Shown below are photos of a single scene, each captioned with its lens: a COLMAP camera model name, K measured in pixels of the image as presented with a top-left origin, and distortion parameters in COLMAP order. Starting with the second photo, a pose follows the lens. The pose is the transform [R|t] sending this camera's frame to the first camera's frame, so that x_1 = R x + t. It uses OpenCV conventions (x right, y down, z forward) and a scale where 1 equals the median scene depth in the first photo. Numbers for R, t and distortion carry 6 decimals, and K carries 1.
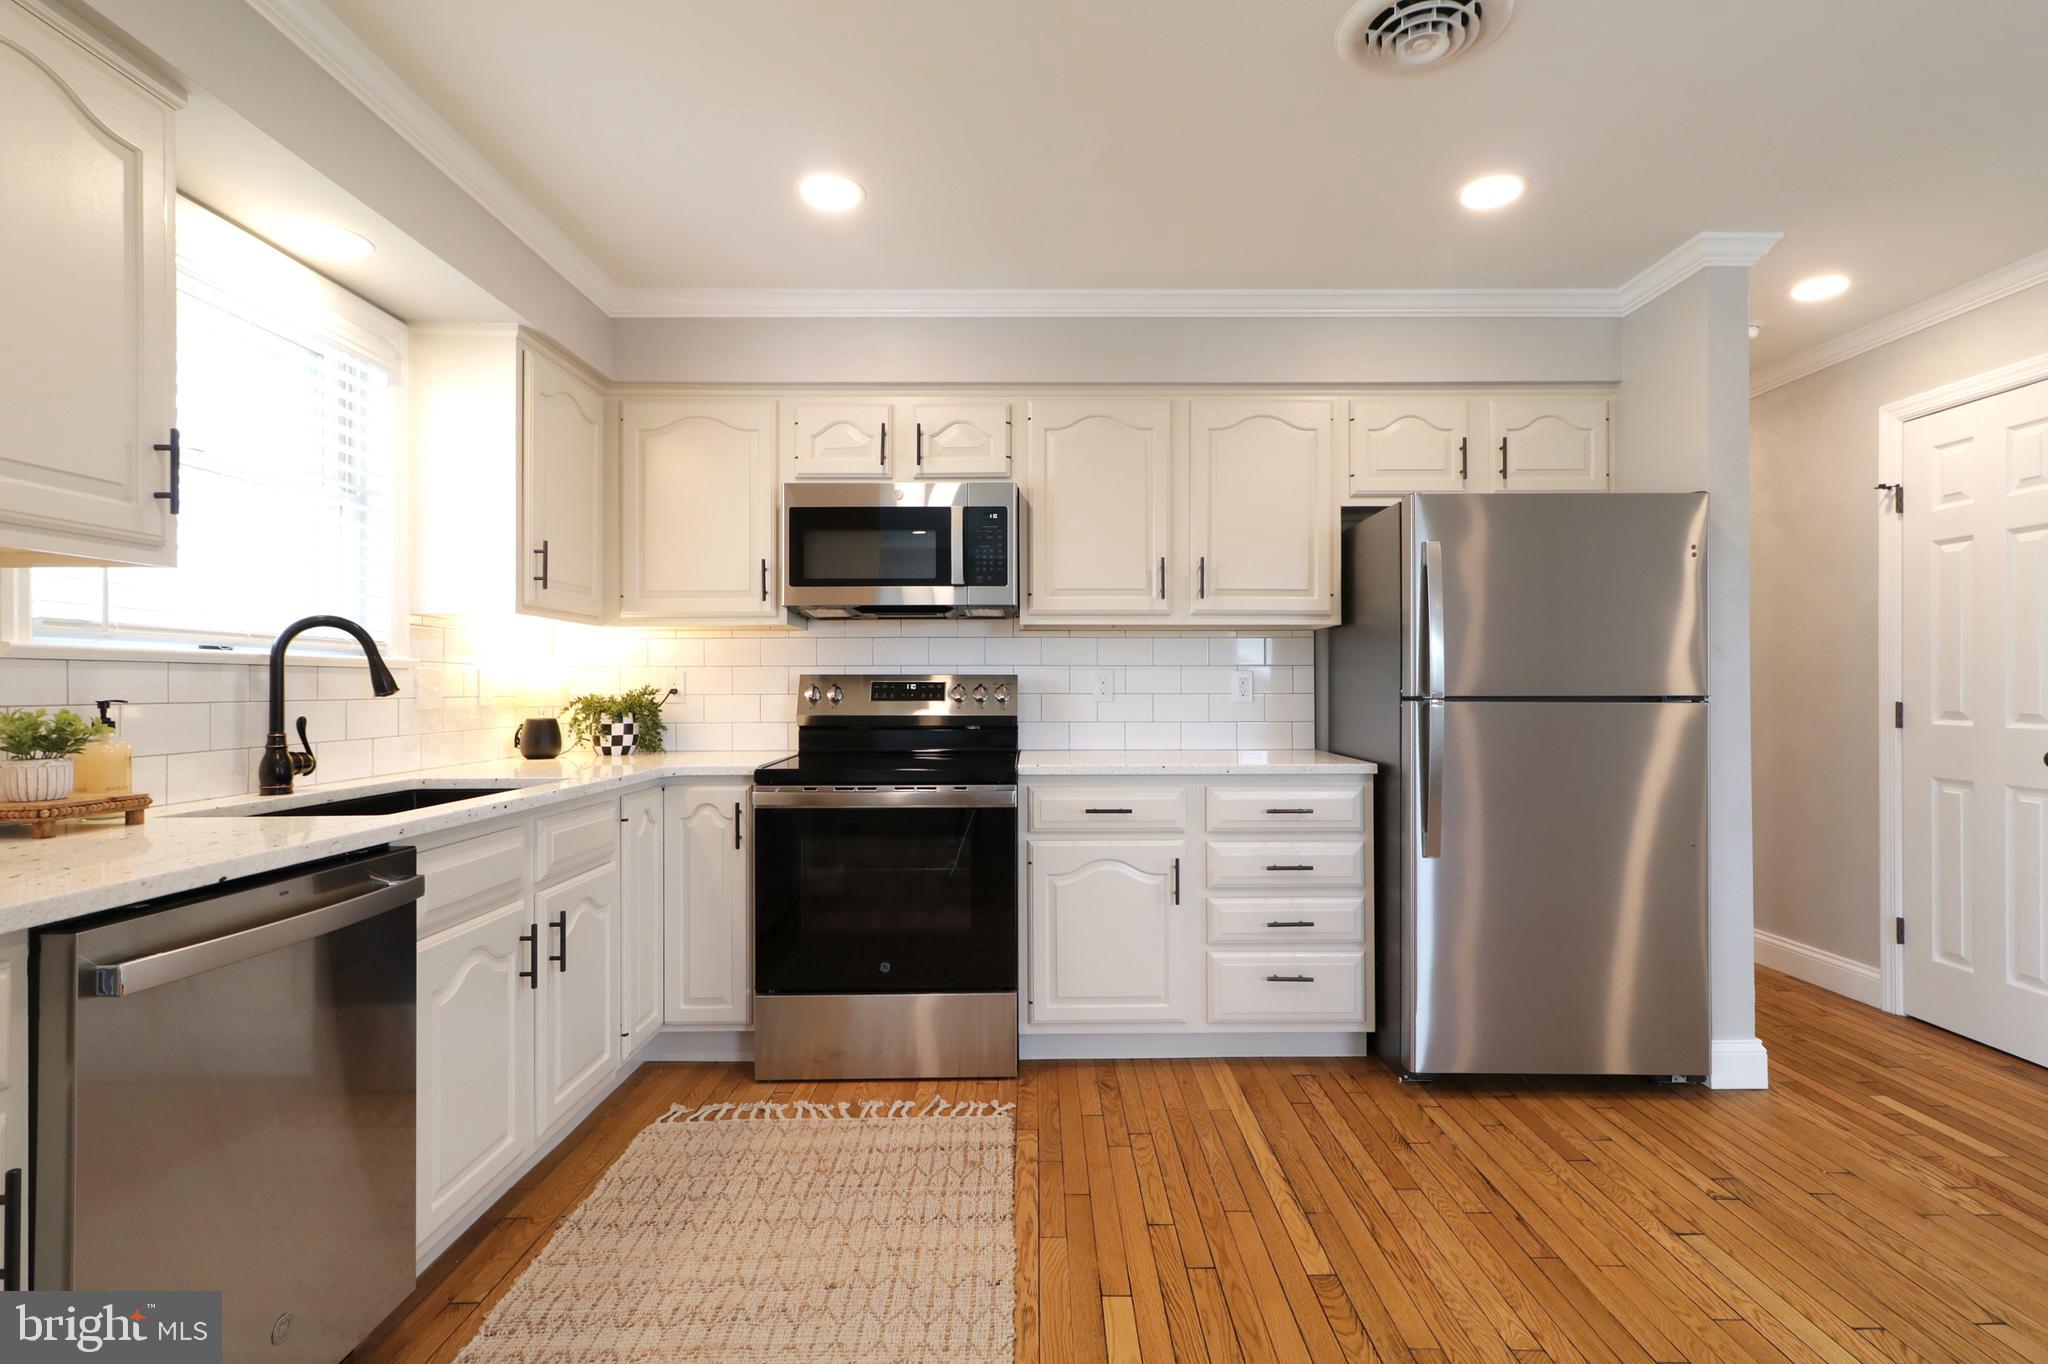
lens RADIAL K [[984.0, 0, 1042.8], [0, 984.0, 683.2], [0, 0, 1]] dist [0.008429, 0.001278]
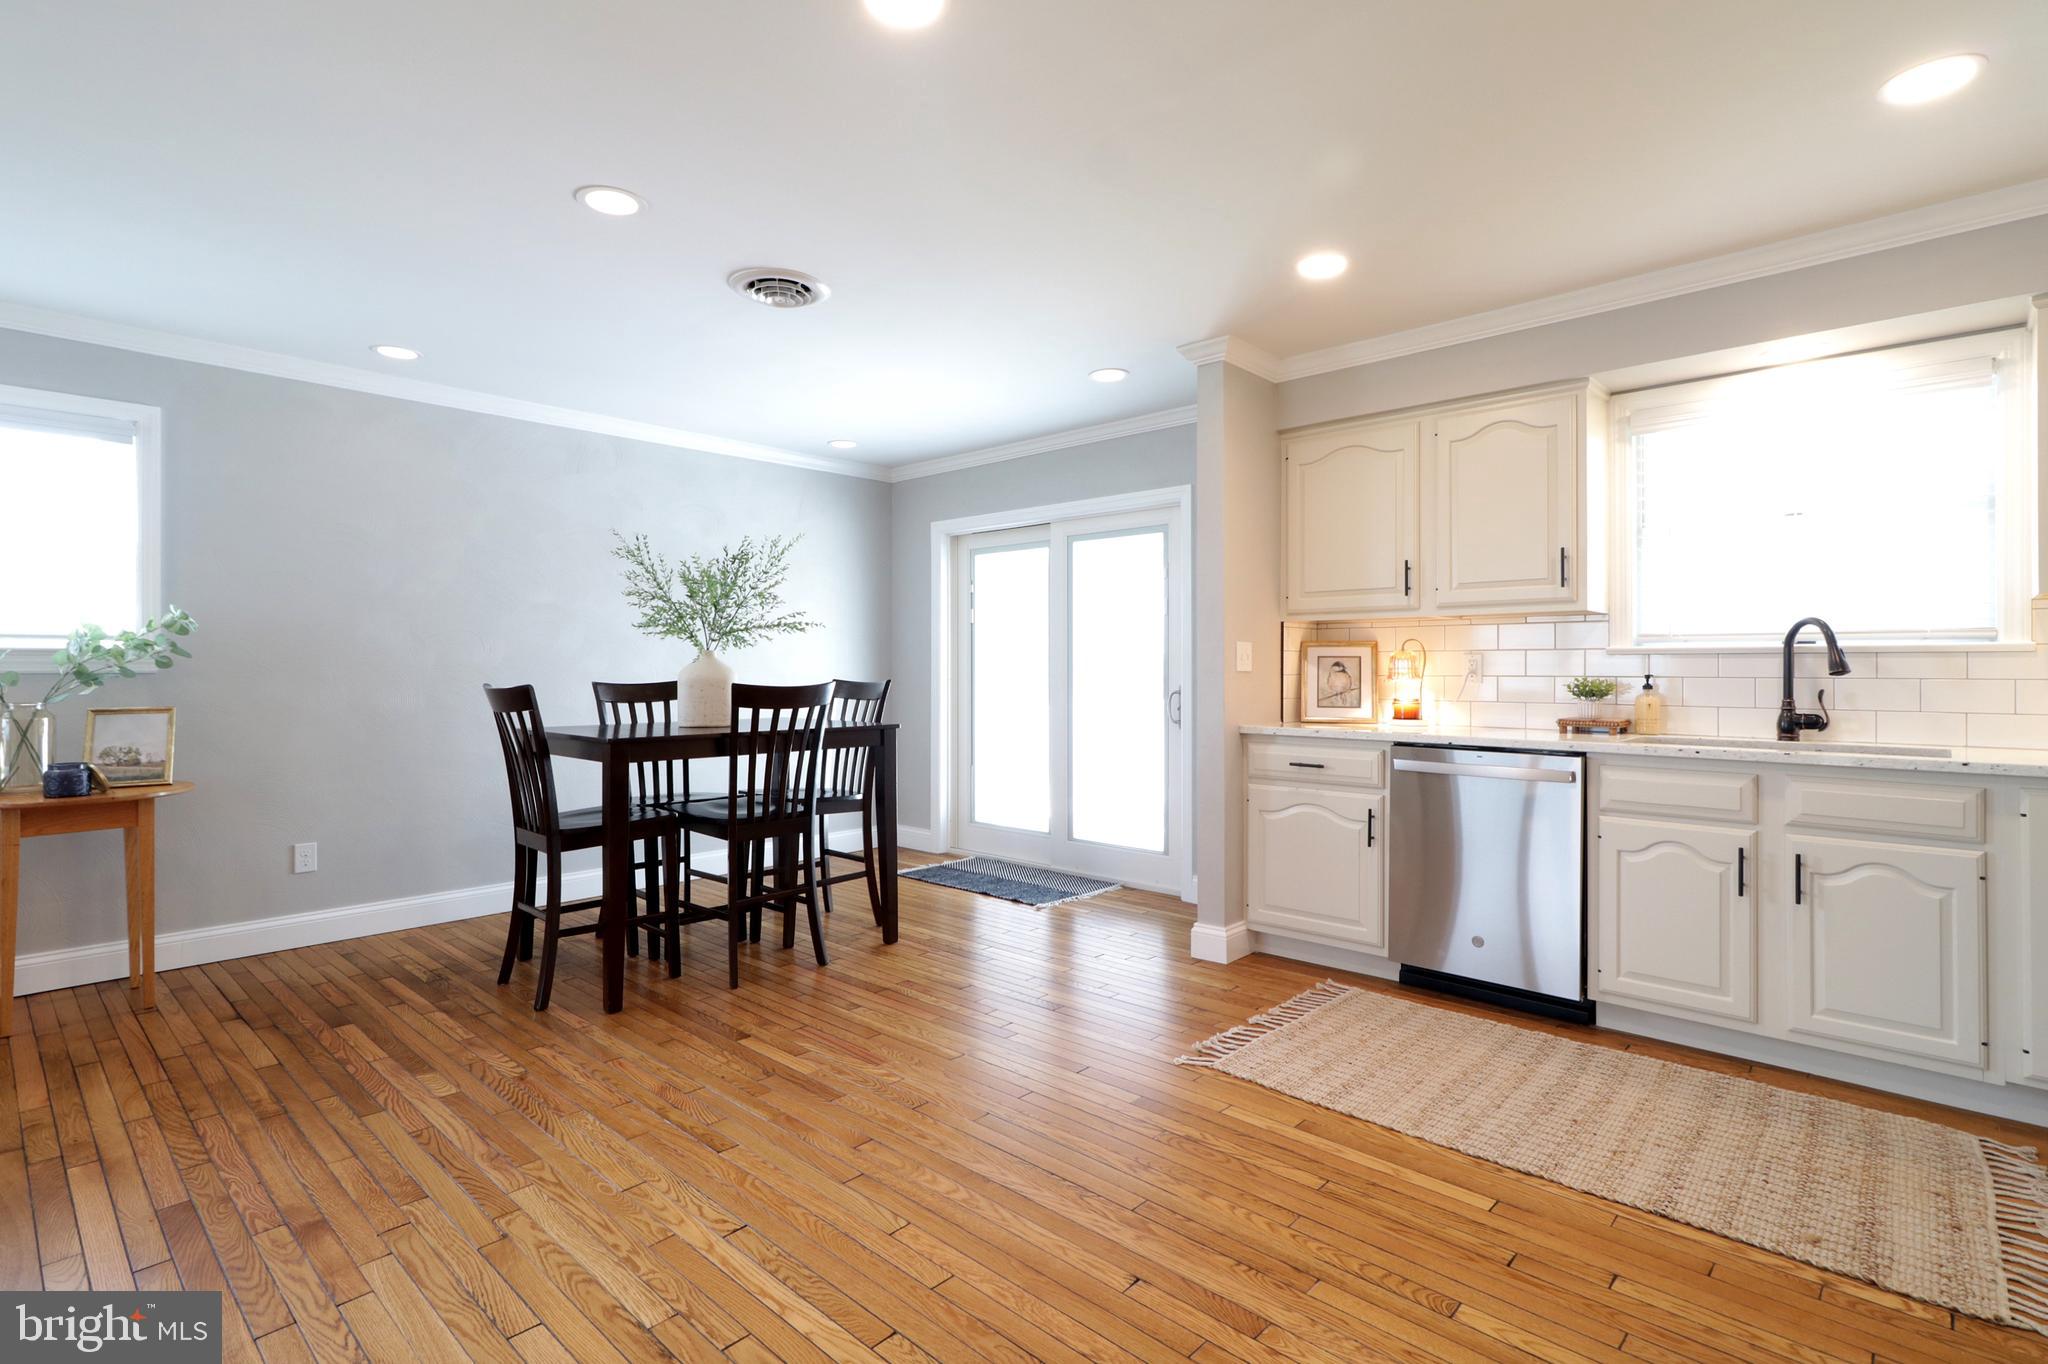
lens RADIAL K [[986.8, 0, 1018.8], [0, 986.8, 664.4], [0, 0, 1]] dist [0.003188, 0.002313]
pose [[-0.688637, -0.000790, -0.725106, 0.803294], [0.002669, 0.999990, -0.003624, 0.000413], [0.725101, -0.004431, -0.688628, 0.875065]]
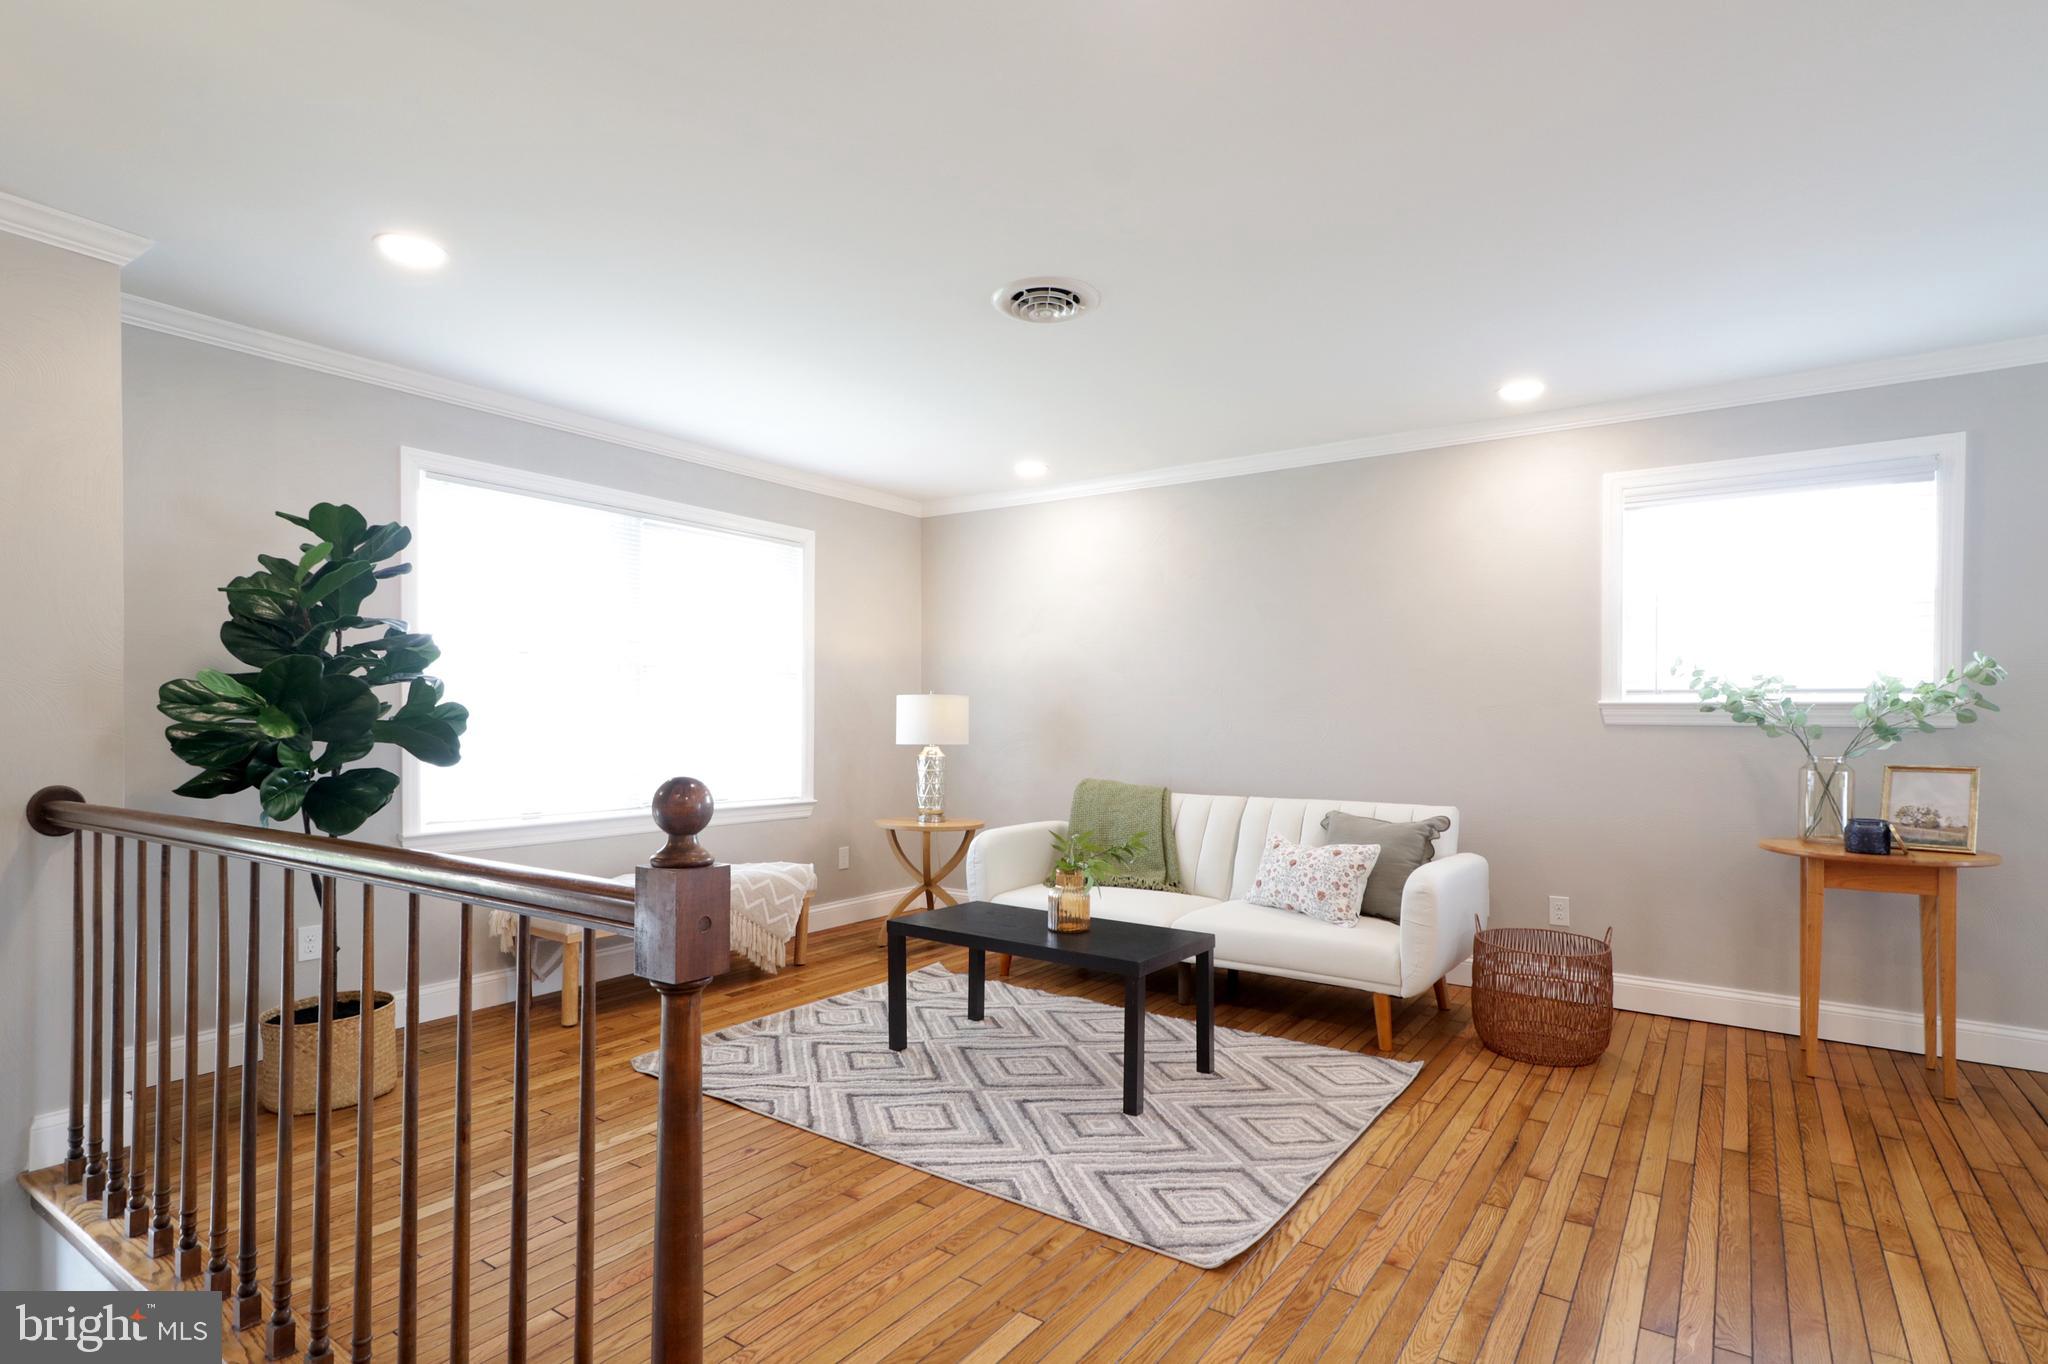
lens RADIAL K [[1008.5, 0, 1035.7], [0, 1008.5, 729.9], [0, 0, 1]] dist [0.003289, 0.004880]
pose [[-0.815307, -0.011847, 0.578908, 0.832787], [-0.006781, 0.999917, 0.010913, -0.000212], [-0.578989, 0.004972, -0.815320, 0.778539]]
